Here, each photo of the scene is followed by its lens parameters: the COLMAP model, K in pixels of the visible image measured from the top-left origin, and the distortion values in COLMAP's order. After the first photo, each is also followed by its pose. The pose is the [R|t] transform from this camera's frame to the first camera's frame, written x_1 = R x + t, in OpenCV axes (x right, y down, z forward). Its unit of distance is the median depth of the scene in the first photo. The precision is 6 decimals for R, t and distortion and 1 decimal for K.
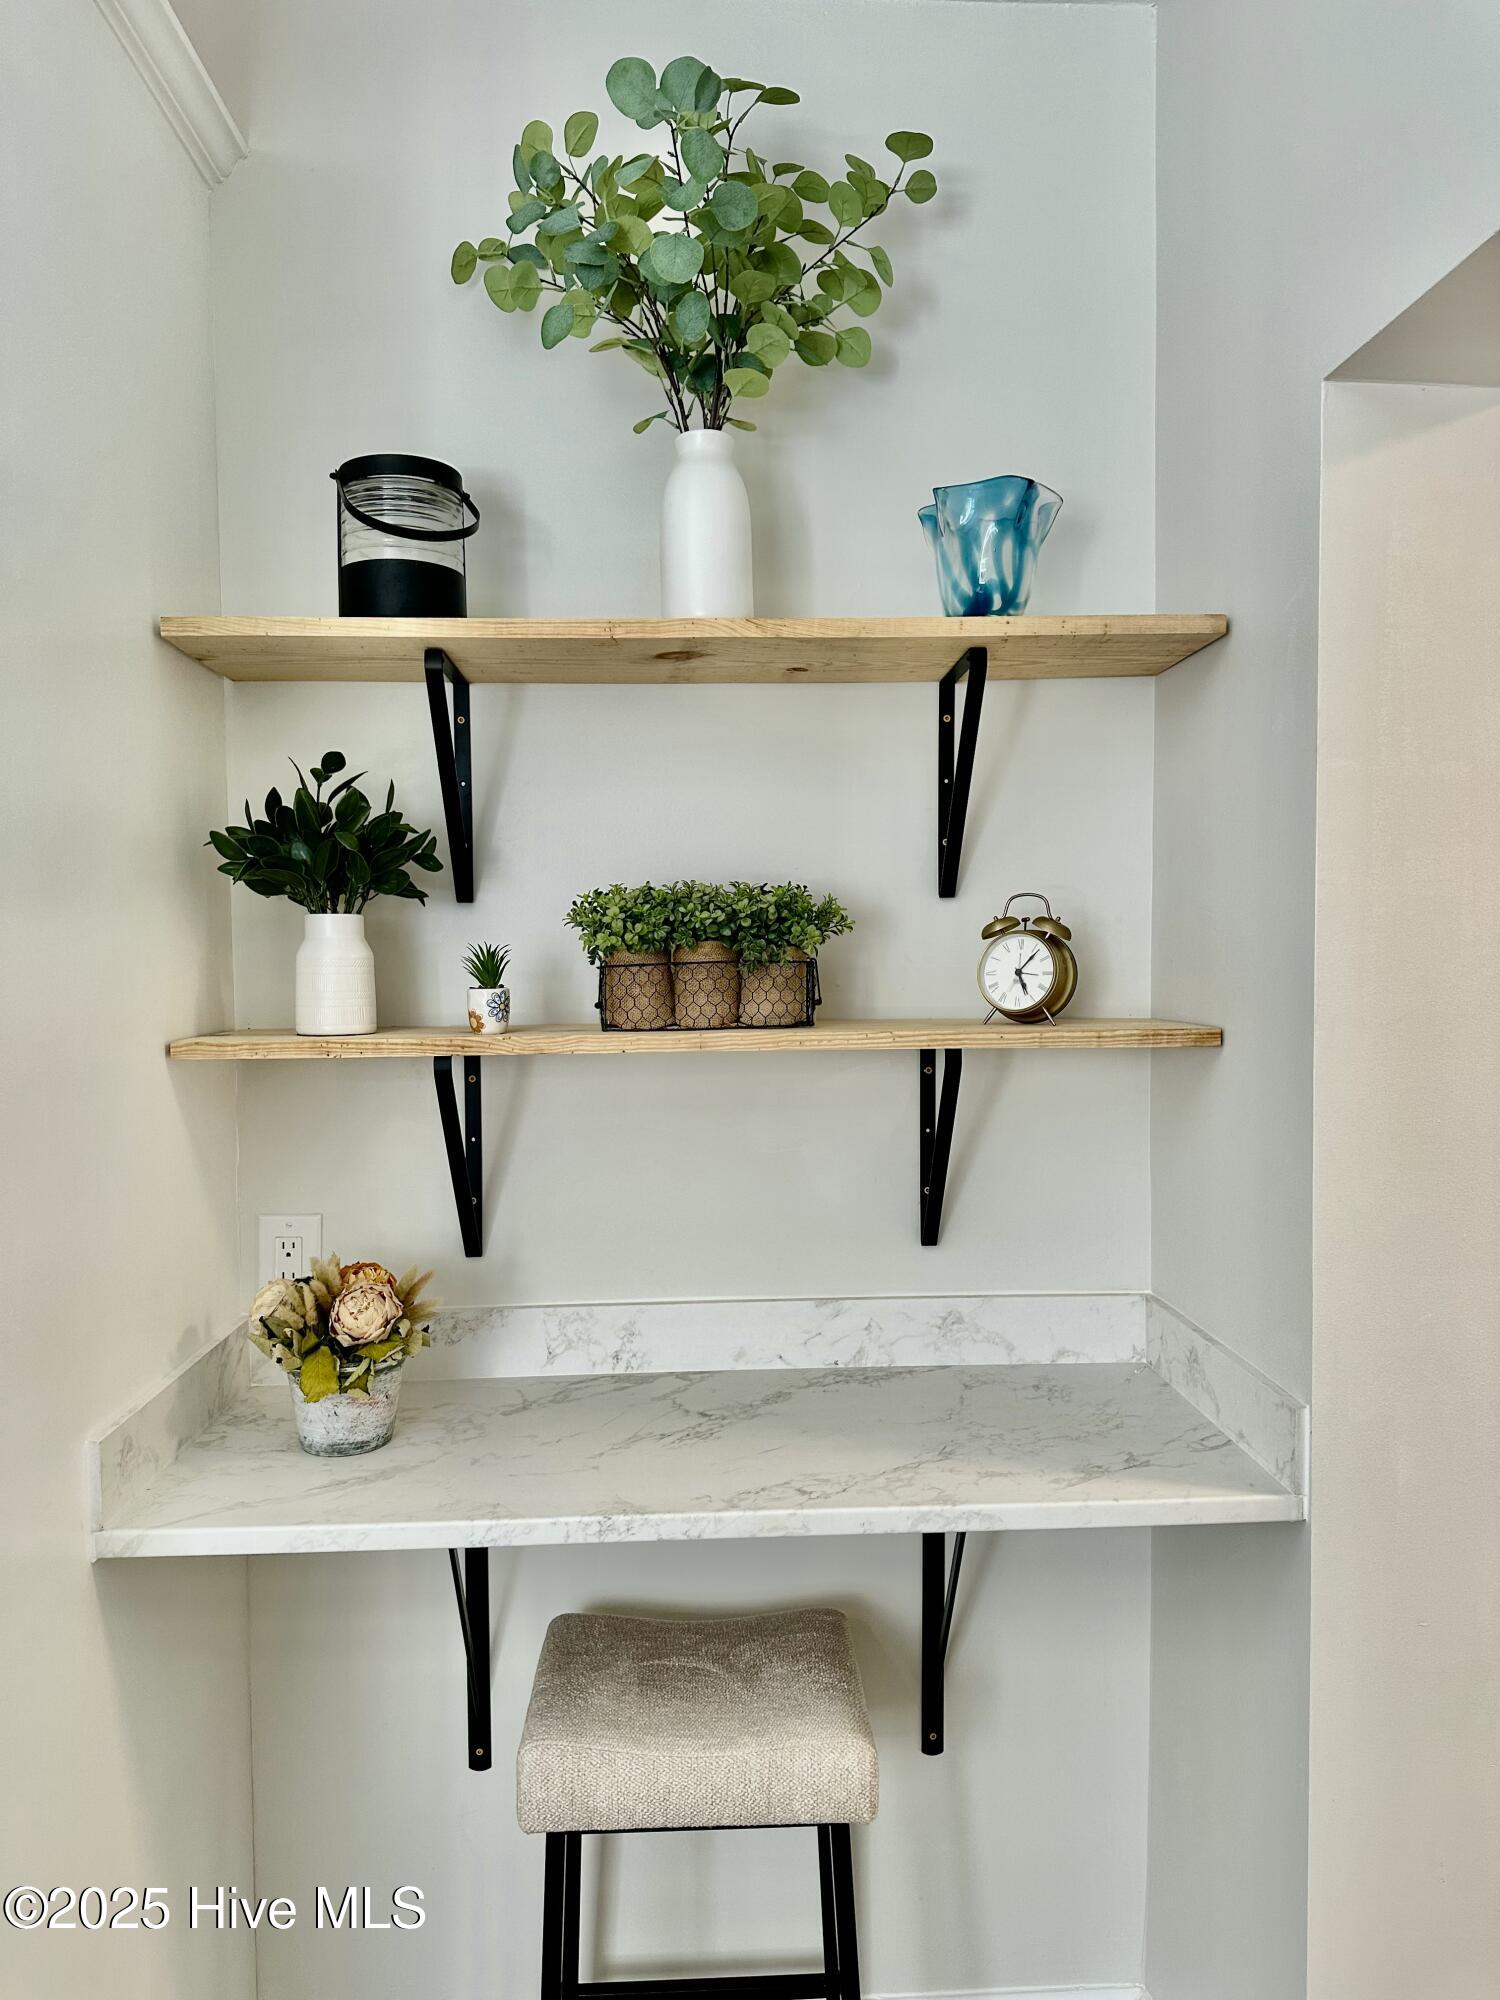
lens RADIAL K [[1469.6, 0, 750.0], [0, 1469.6, 1000.0], [0, 0, 1]] dist [0.079287, -0.071717]
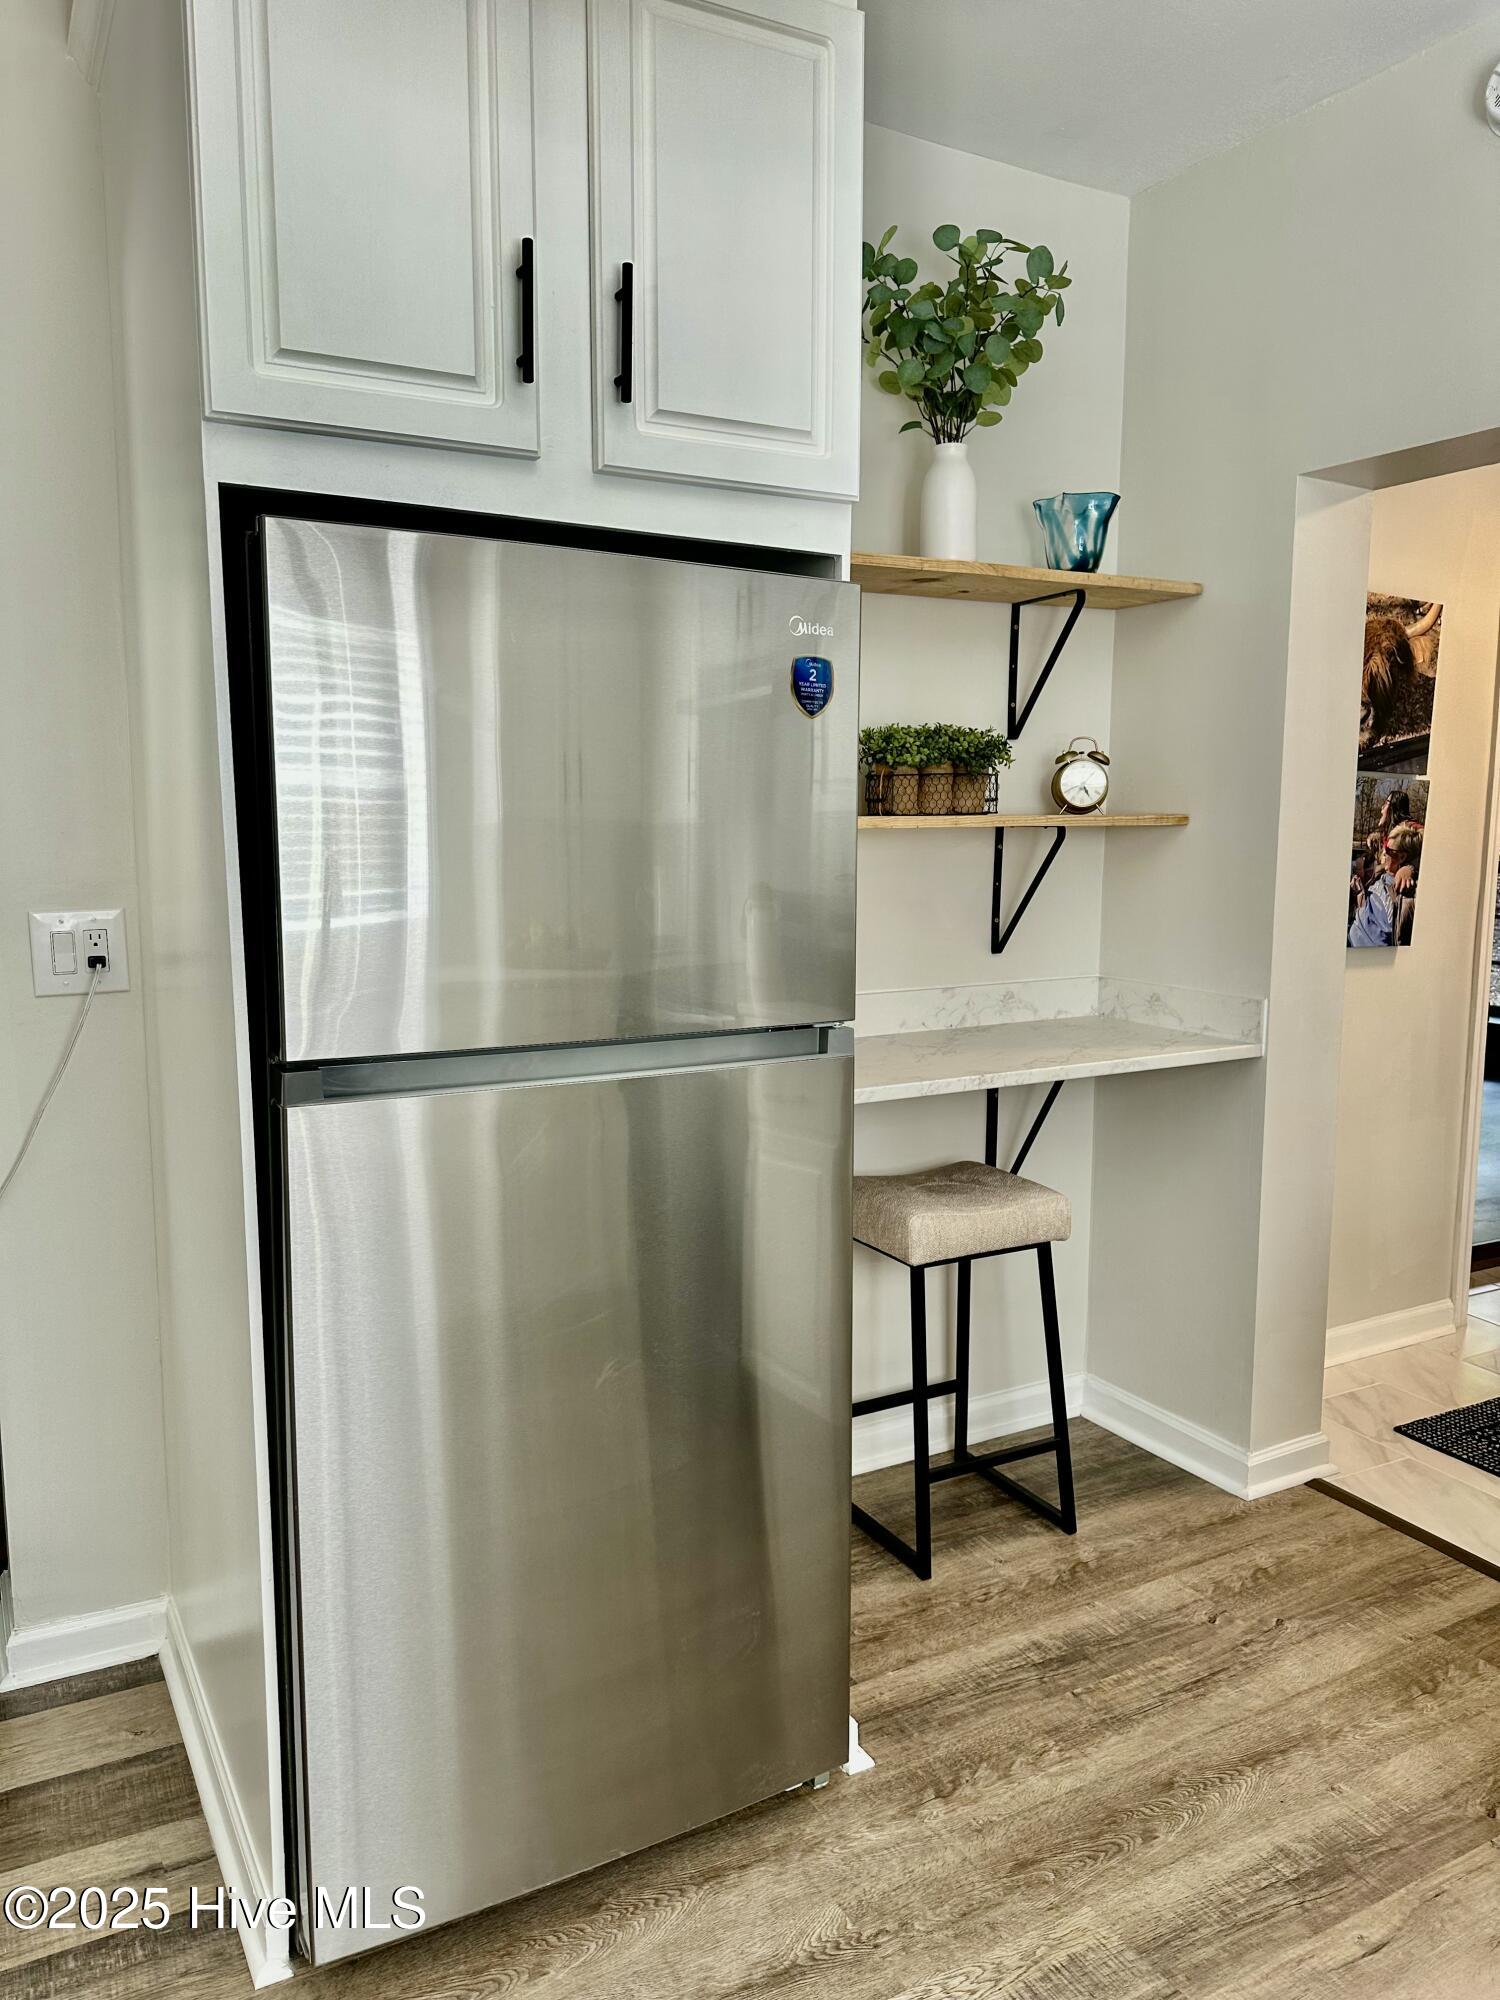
lens RADIAL K [[1469.6, 0, 750.0], [0, 1469.6, 1000.0], [0, 0, 1]] dist [0.079287, -0.071717]
pose [[0.884185, -0.050481, 0.464401, -0.990265], [0.012379, 0.996327, 0.084732, 0.083452], [-0.466973, -0.069170, 0.881562, -0.366146]]
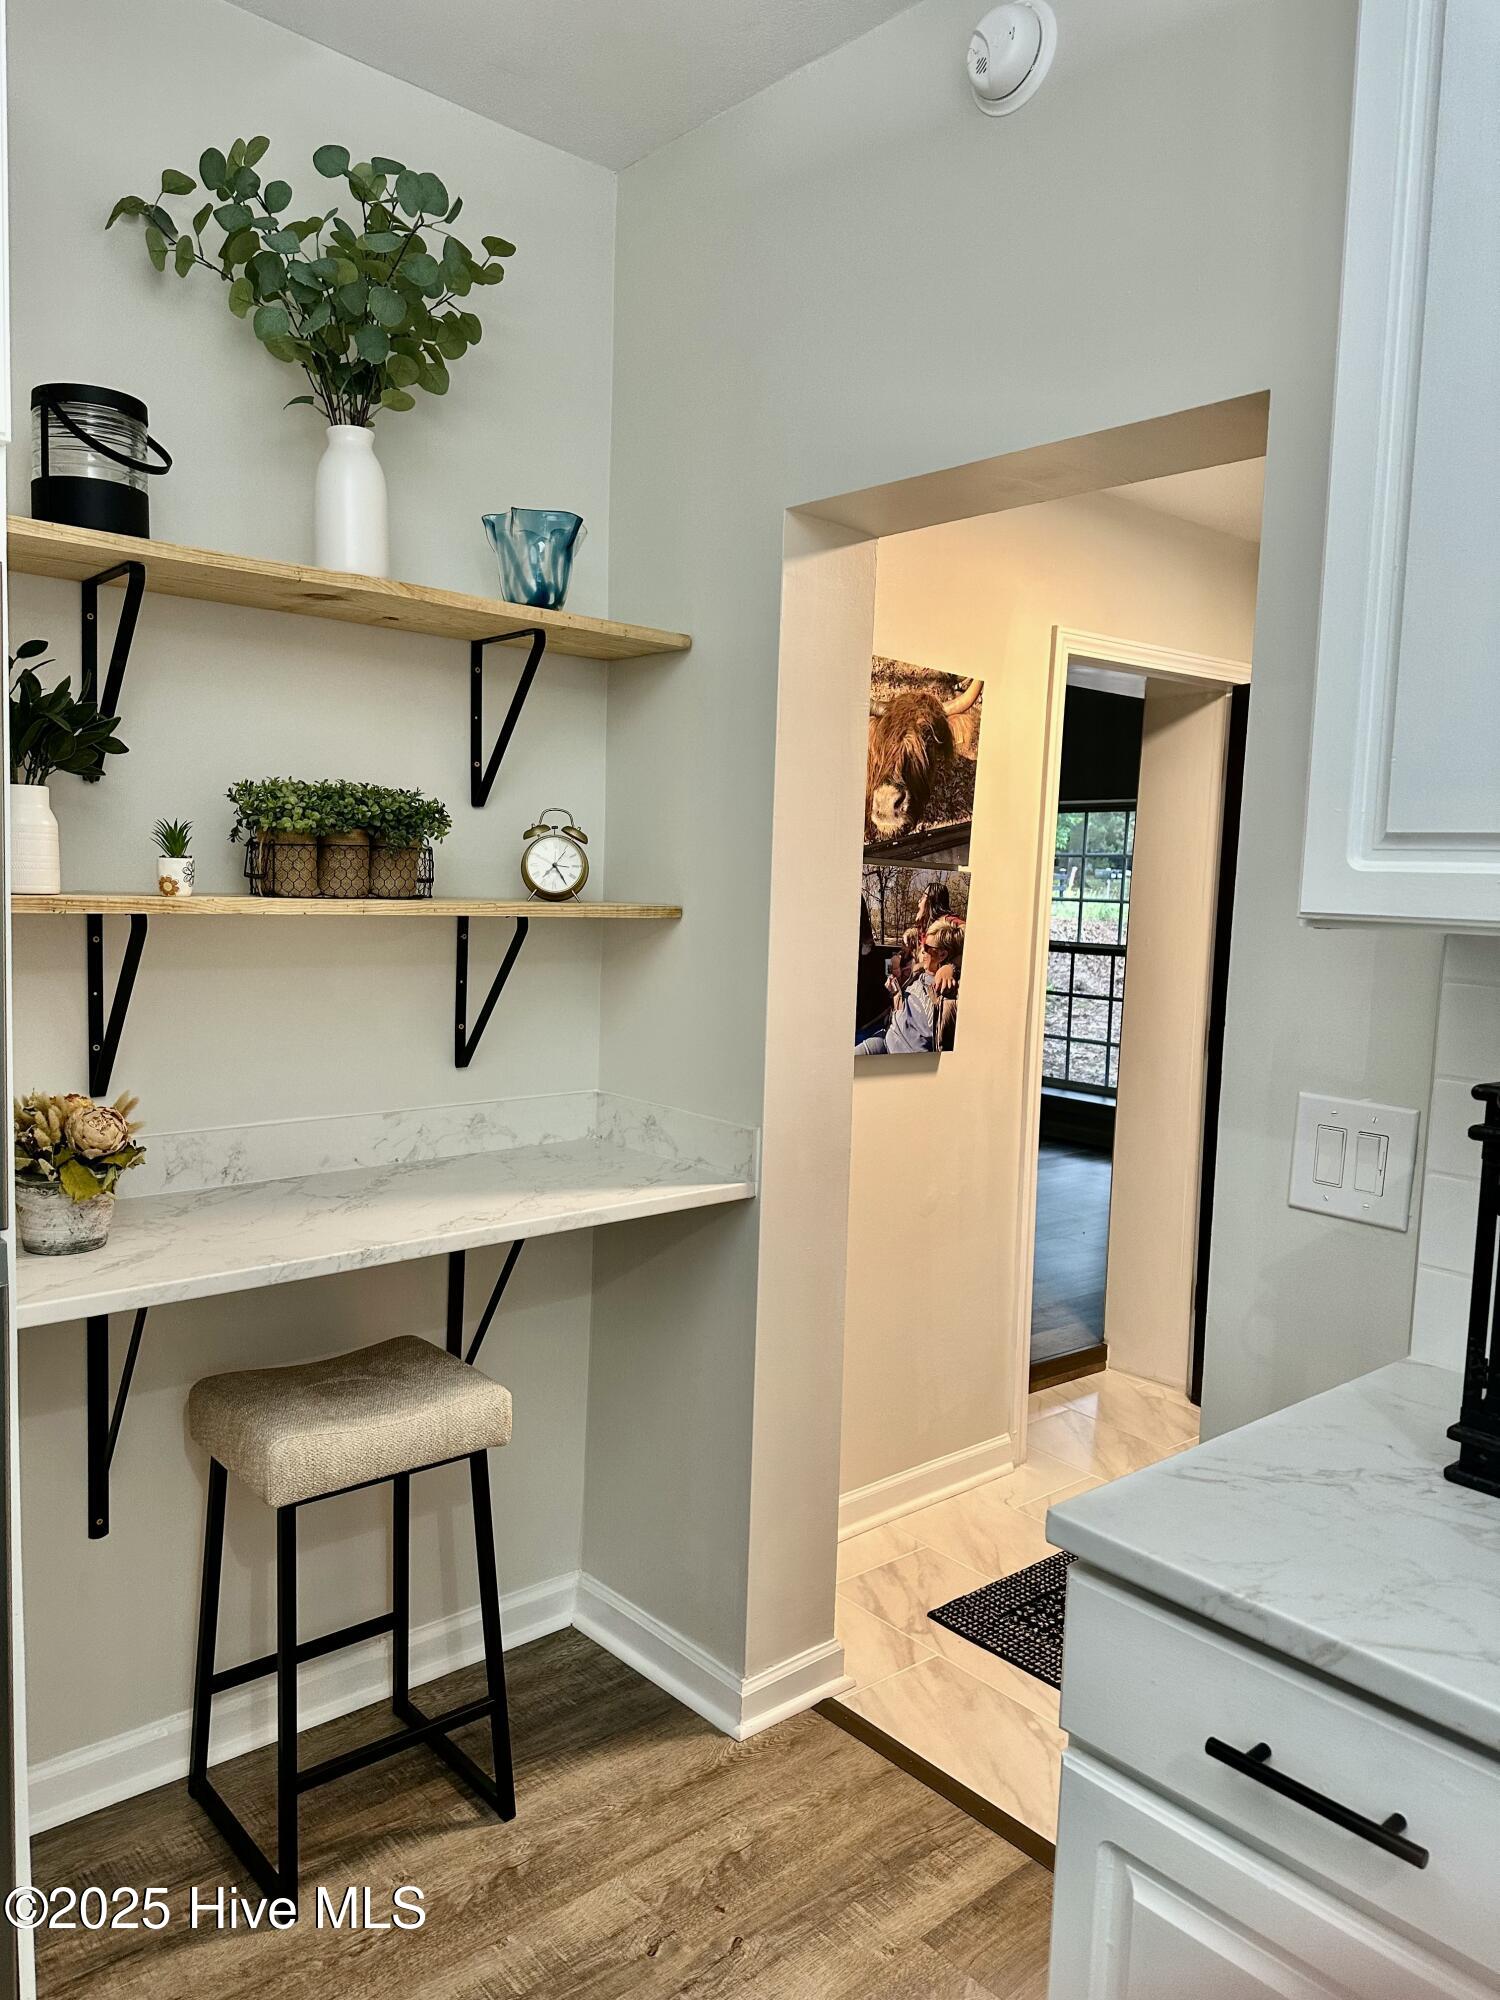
lens RADIAL K [[1414.9, 0, 748.1], [0, 1414.9, 1007.6], [0, 0, 1]] dist [0.082154, -0.049024]
pose [[0.780007, -0.025614, 0.625246, -0.537596], [-0.007336, 0.998719, 0.050065, 0.050358], [-0.625728, -0.043638, 0.778820, -0.192577]]
